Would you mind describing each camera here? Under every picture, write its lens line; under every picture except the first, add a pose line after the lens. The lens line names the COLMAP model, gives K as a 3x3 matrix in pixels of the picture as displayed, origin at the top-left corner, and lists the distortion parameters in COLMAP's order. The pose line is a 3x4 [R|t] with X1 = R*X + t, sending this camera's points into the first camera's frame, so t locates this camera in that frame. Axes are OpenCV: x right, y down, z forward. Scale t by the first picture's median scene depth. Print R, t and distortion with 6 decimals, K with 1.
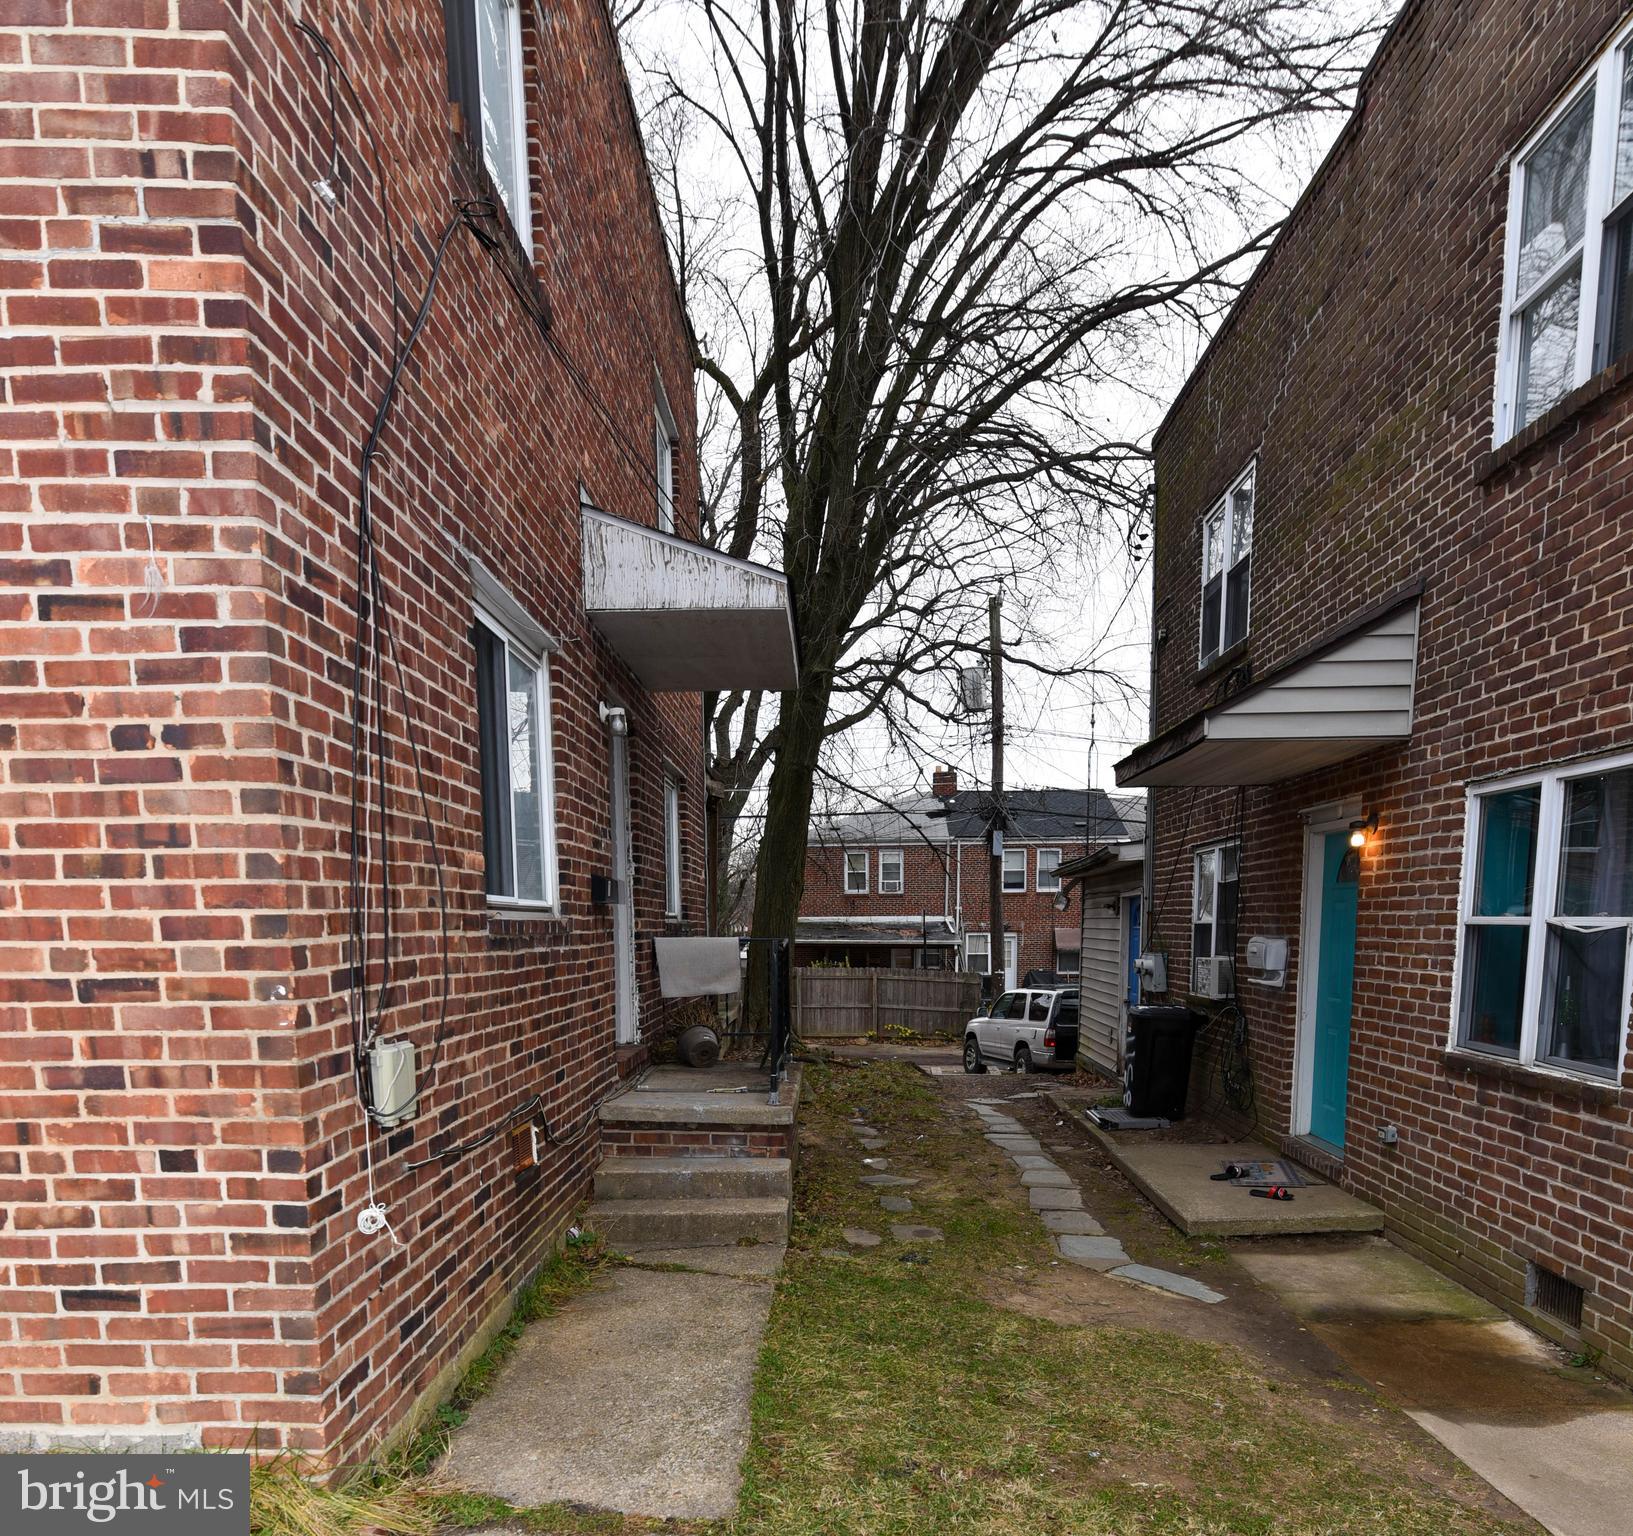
lens RADIAL K [[1316.4, 0, 817.2], [0, 1316.4, 766.8], [0, 0, 1]] dist [0.008262, -0.004006]
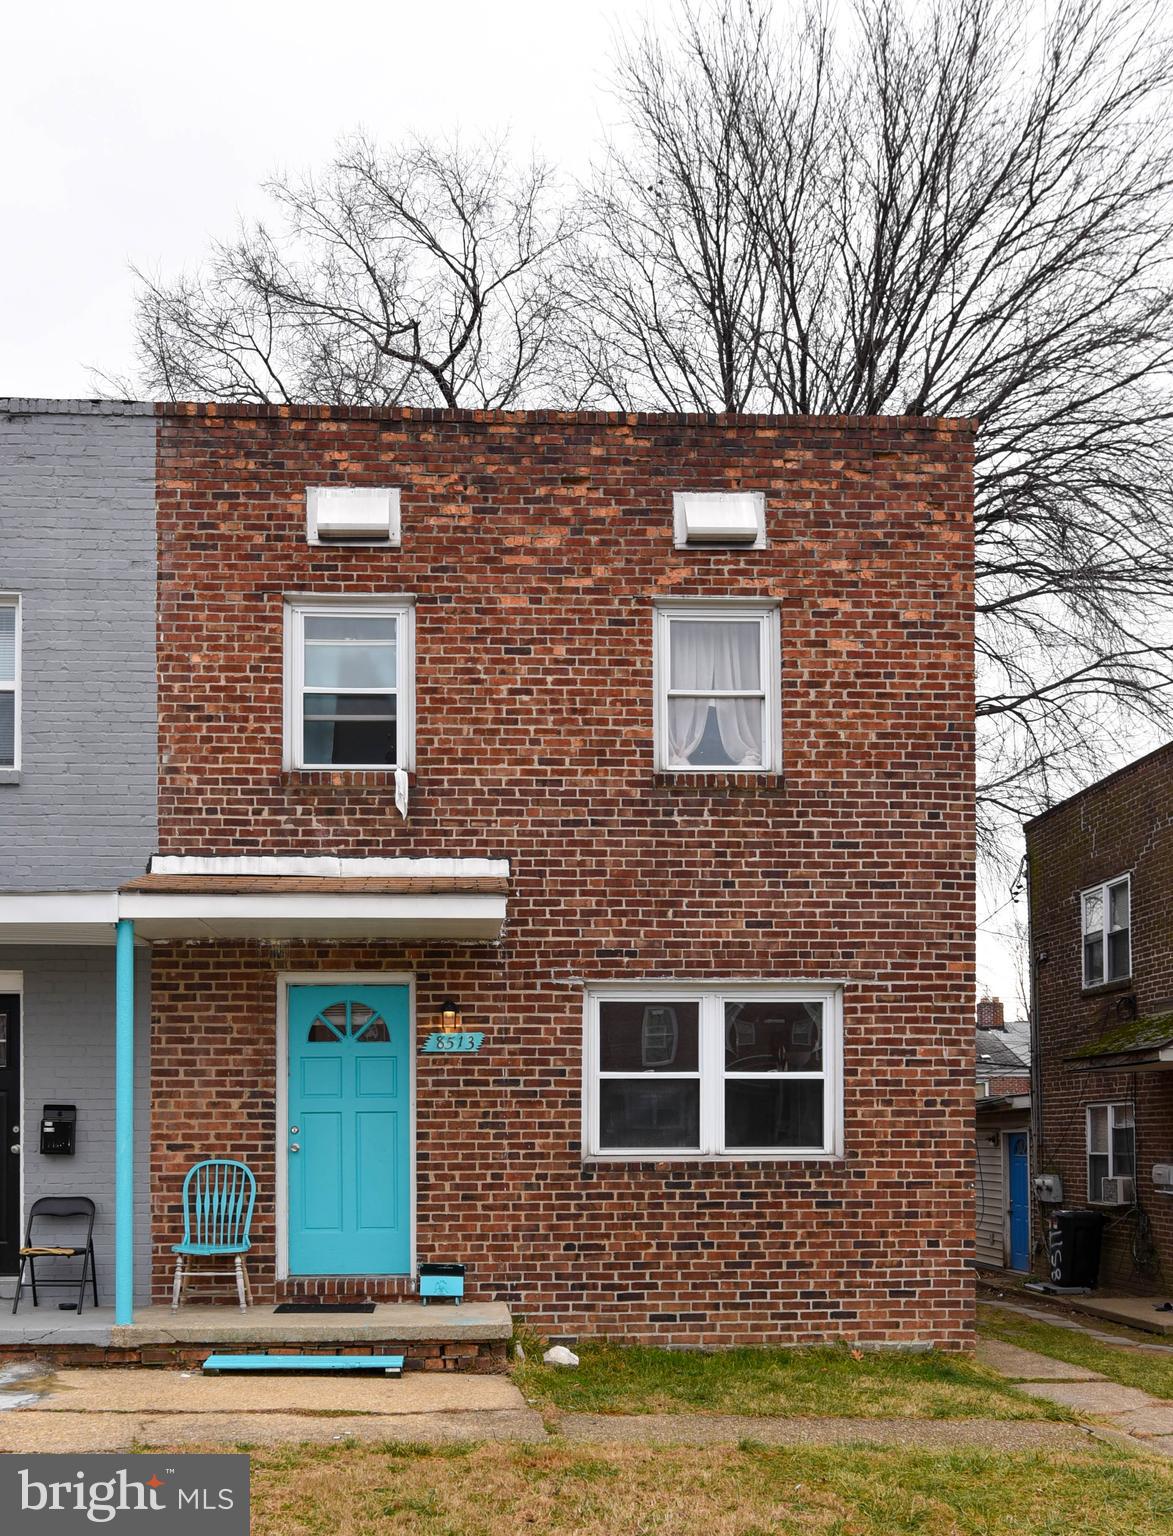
lens RADIAL K [[1205.8, 0, 586.1], [0, 1205.8, 769.3], [0, 0, 1]] dist [-0.006852, 0.005915]
pose [[0.999981, 0.004731, 0.003962, -1.342422], [-0.003926, 0.983098, -0.183036, -0.275060], [-0.004761, 0.183017, 0.983098, -1.992589]]
